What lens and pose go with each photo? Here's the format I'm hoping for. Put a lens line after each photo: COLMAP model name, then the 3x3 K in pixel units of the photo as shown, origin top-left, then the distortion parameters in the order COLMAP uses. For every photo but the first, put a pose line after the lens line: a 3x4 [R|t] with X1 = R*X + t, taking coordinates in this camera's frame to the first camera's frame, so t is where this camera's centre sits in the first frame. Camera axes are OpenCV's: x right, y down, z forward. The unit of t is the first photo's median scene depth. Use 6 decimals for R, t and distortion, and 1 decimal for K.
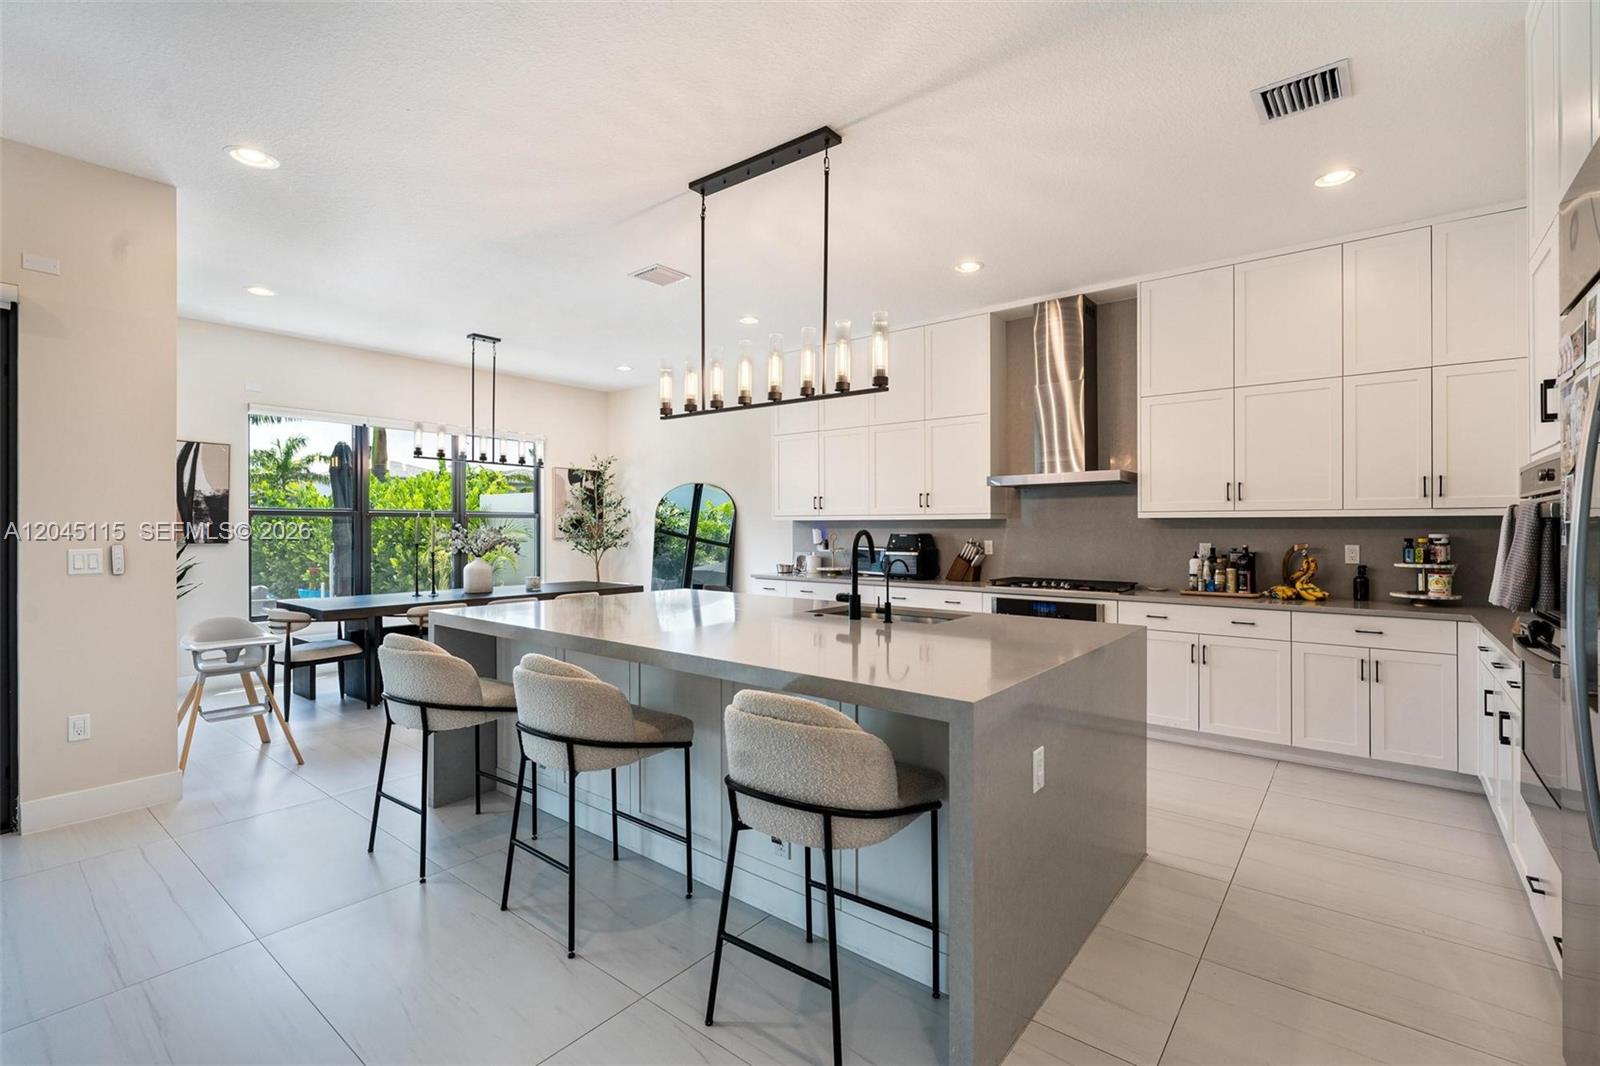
lens RADIAL K [[712.2, 0, 800.0], [0, 712.2, 533.0], [0, 0, 1]] dist [-0.011935, -0.000171]
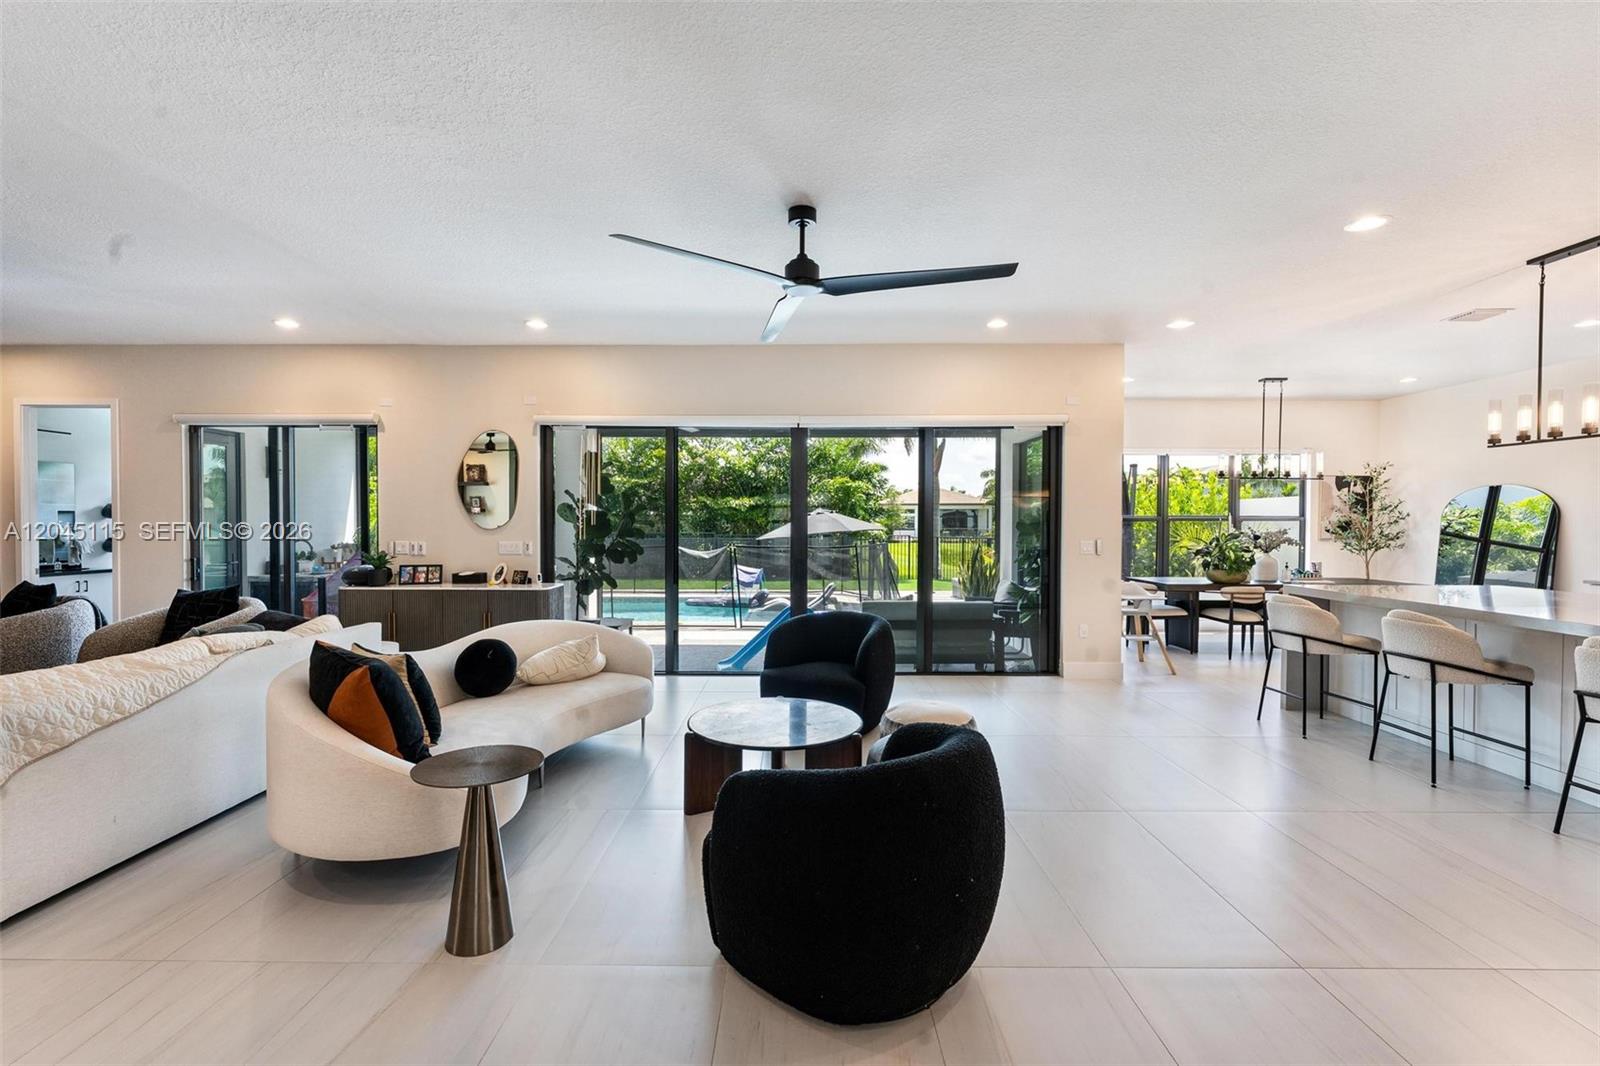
lens RADIAL K [[705.4, 0, 799.3], [0, 705.4, 538.2], [0, 0, 1]] dist [0.001278, 0.000220]
pose [[0.624451, 0.017510, -0.780868, 0.014246], [-0.009068, 0.999844, 0.015169, -0.003902], [0.781012, -0.002391, 0.624512, -0.443471]]
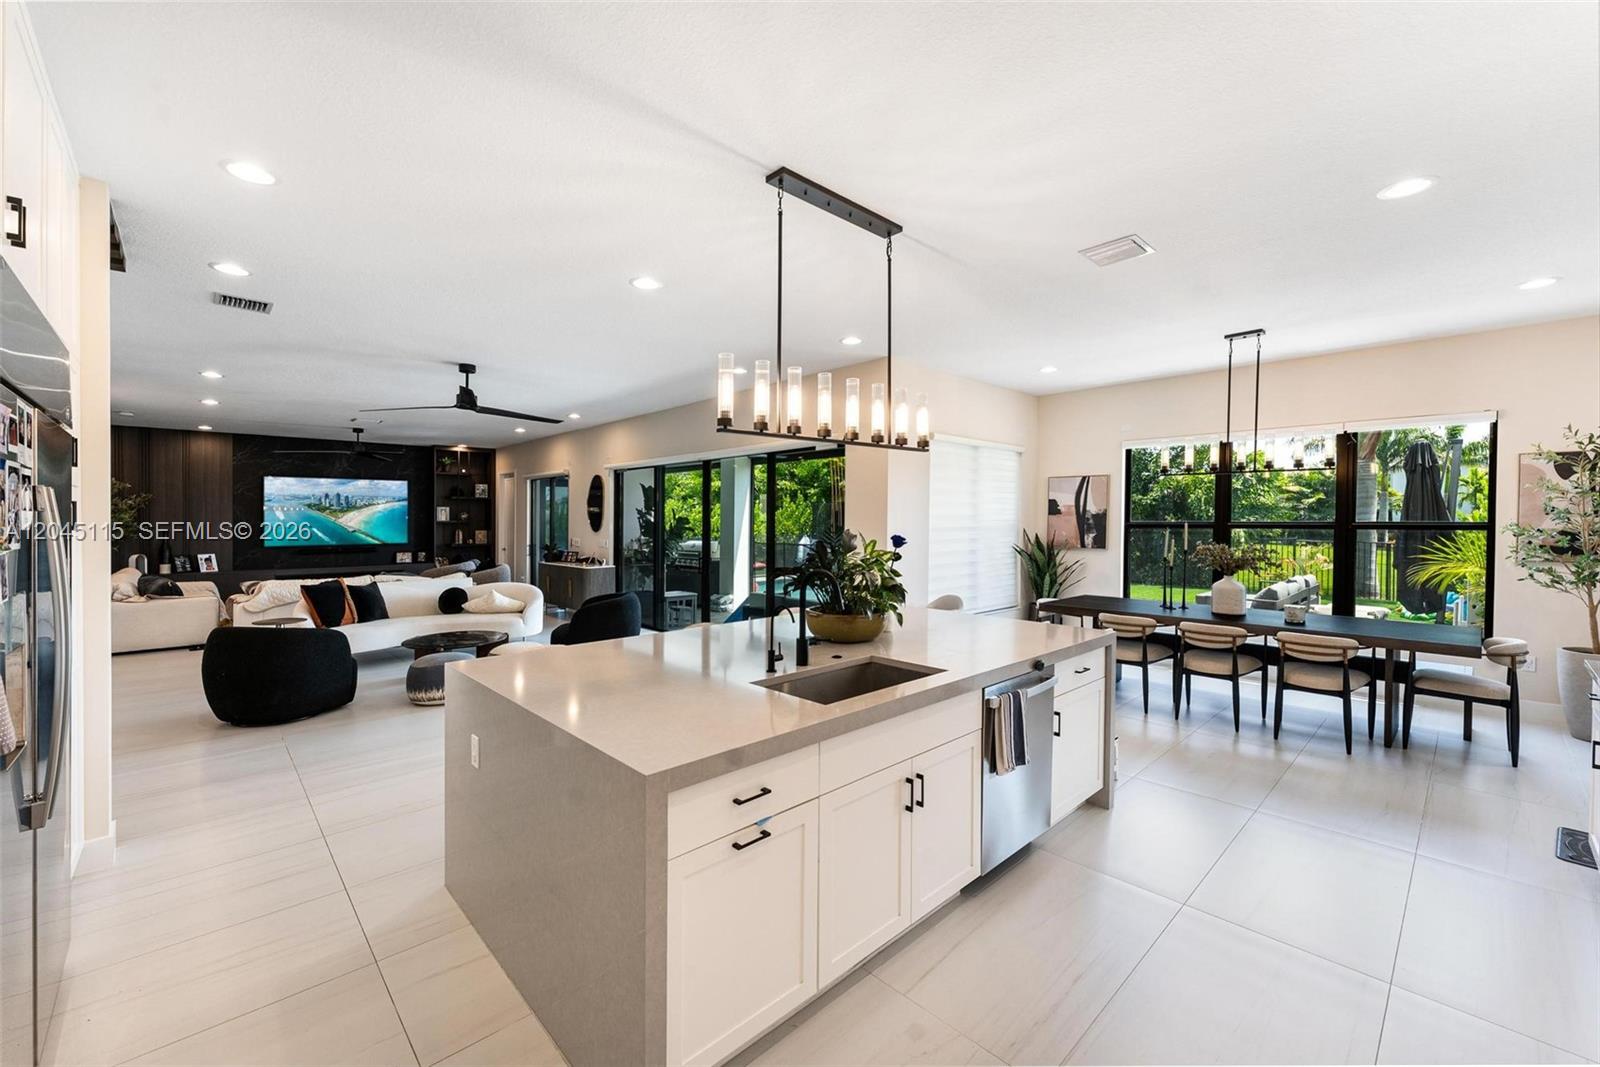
lens RADIAL K [[649.5, 0, 796.5], [0, 649.5, 525.2], [0, 0, 1]] dist [0.043587, -0.020323]
pose [[-0.133242, 0.007830, -0.991053, 0.469001], [-0.009340, 0.999914, 0.009156, -0.034194], [0.991039, 0.010477, -0.133158, 0.550995]]
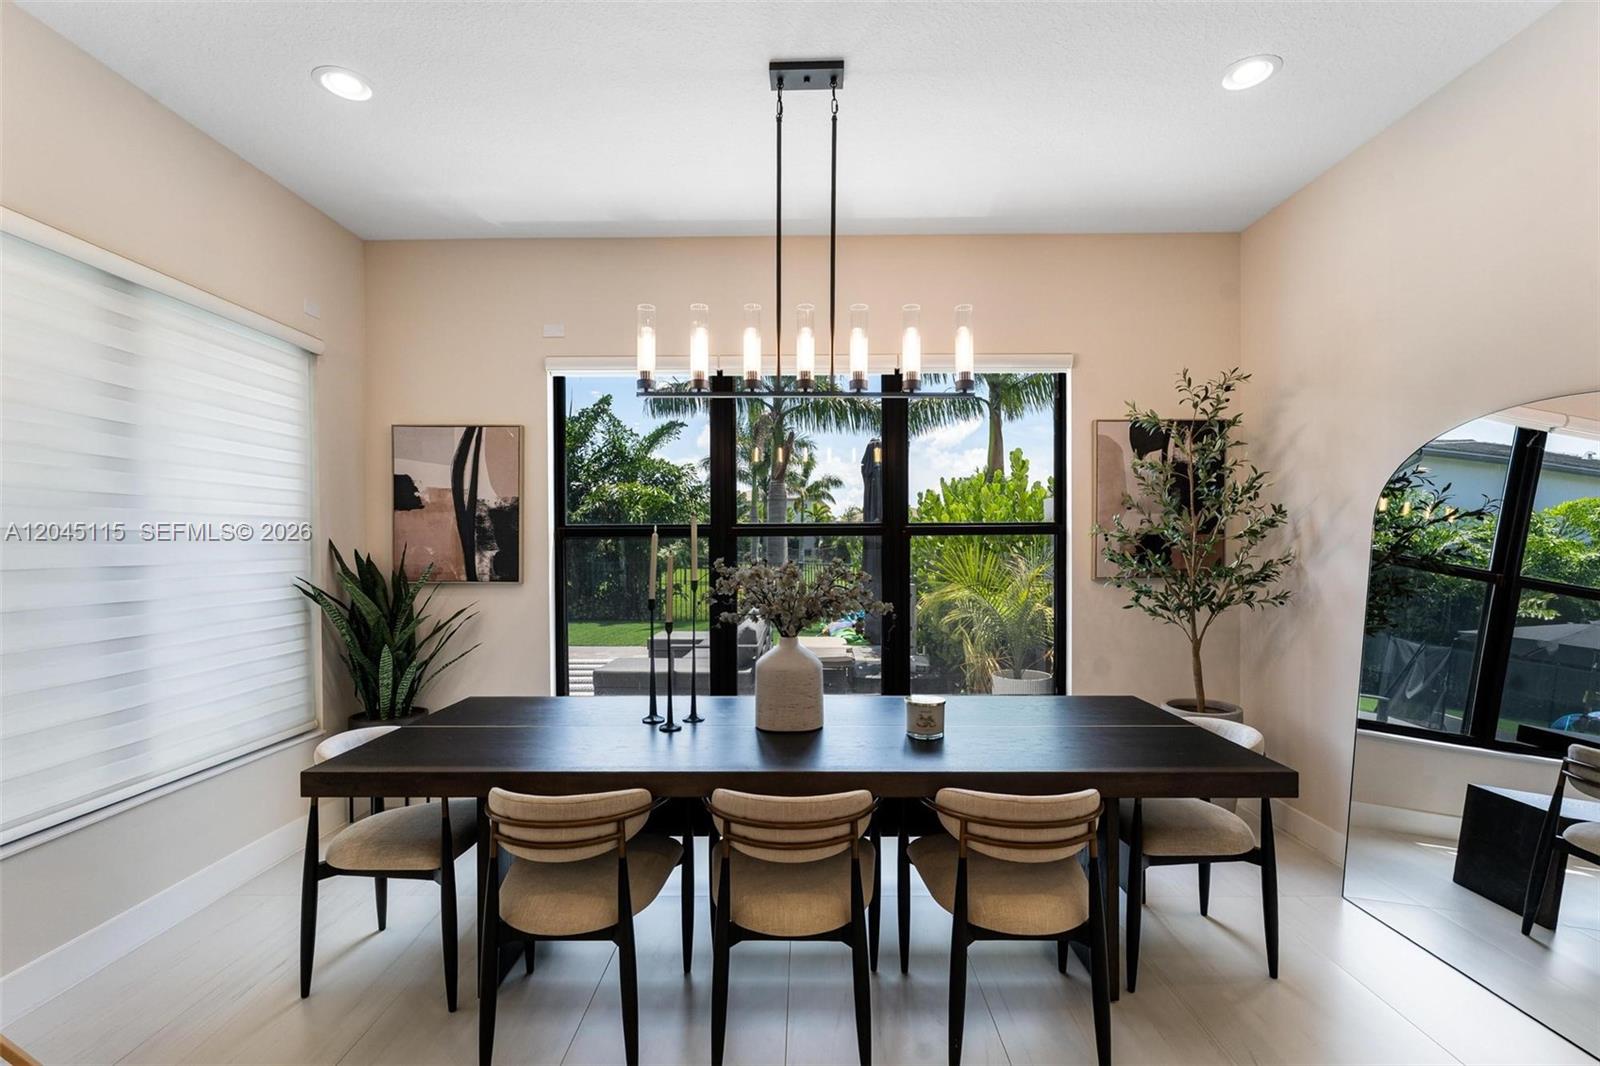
lens RADIAL K [[729.6, 0, 807.7], [0, 729.6, 563.8], [0, 0, 1]] dist [-0.005843, -0.000502]
pose [[0.619624, 0.014823, -0.784759, -0.127297], [-0.001608, 0.999844, 0.017616, -0.012957], [0.784898, -0.009653, 0.619550, 0.752935]]
